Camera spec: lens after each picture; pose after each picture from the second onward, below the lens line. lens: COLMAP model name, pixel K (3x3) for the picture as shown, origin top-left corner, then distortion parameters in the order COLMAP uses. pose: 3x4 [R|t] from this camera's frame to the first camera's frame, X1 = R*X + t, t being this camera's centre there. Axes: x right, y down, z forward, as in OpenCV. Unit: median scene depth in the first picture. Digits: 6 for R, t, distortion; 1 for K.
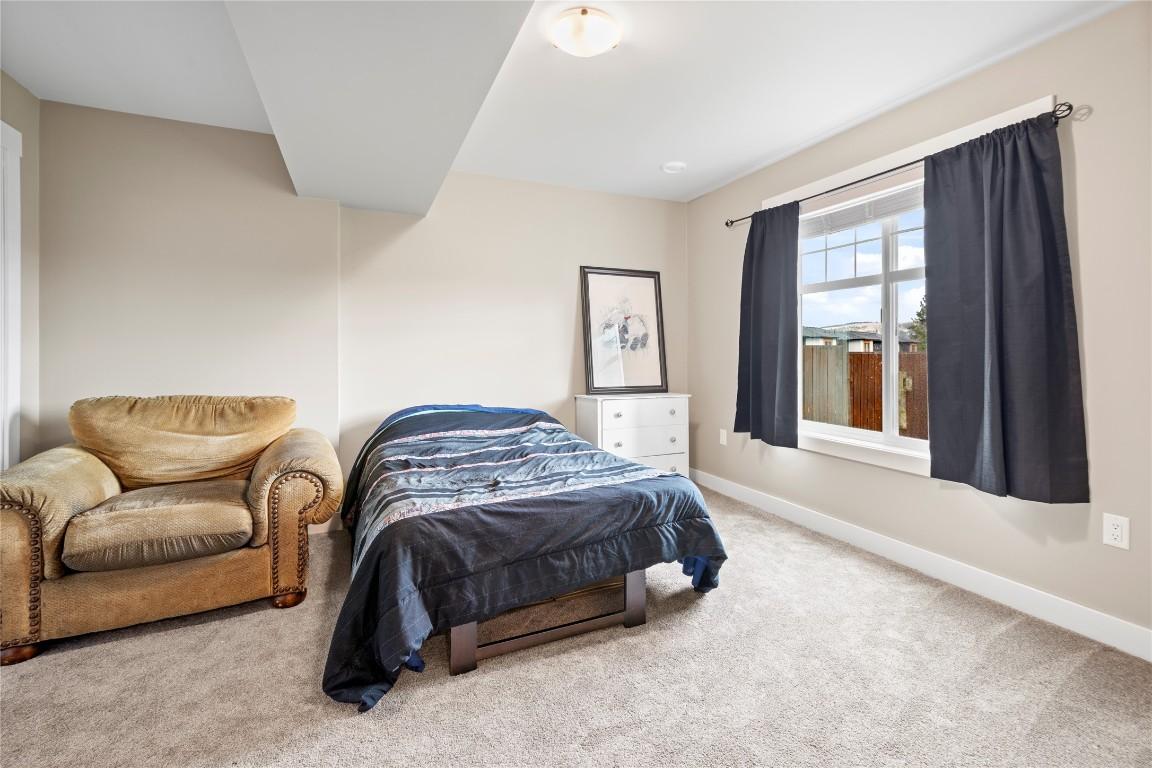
lens RADIAL K [[516.1, 0, 579.3], [0, 516.1, 356.8], [0, 0, 1]] dist [0.001459, 0.000491]
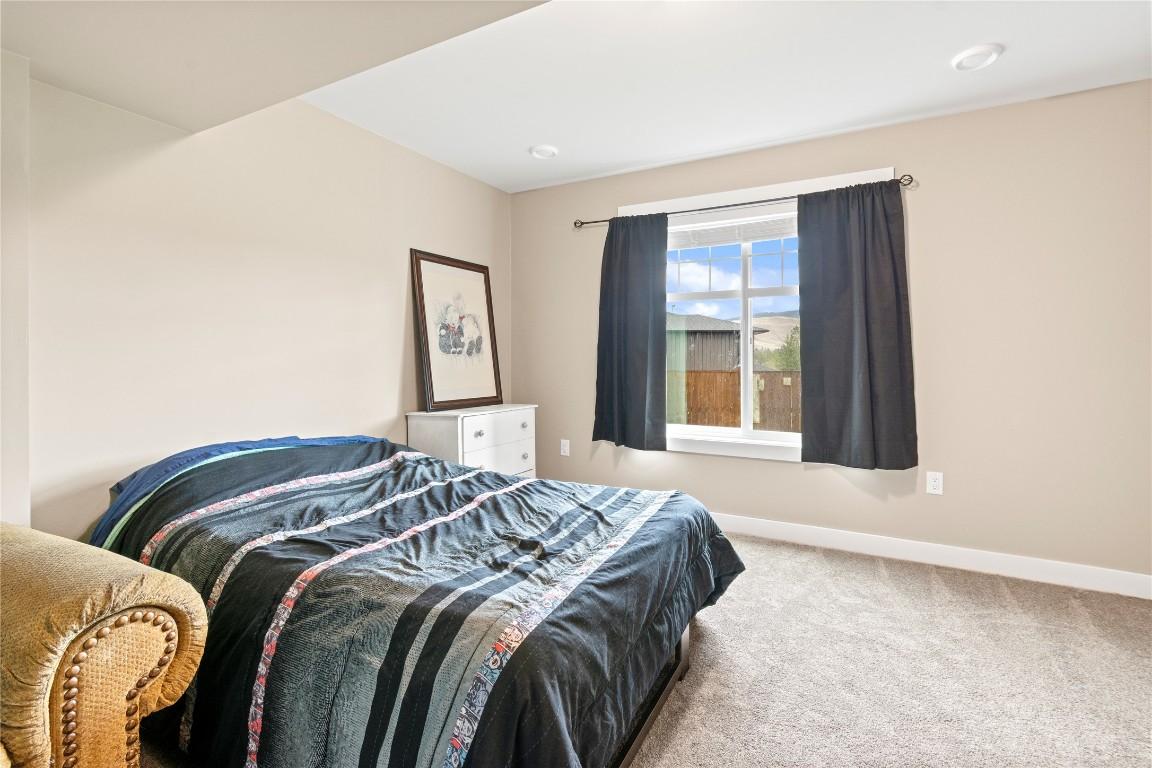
lens RADIAL K [[528.0, 0, 574.5], [0, 528.0, 361.6], [0, 0, 1]] dist [-0.000091, 0.000495]
pose [[0.789283, -0.002705, 0.614023, -0.436495], [0.005864, 0.999978, -0.003132, 0.000329], [-0.614001, 0.006073, 0.789282, 0.313273]]
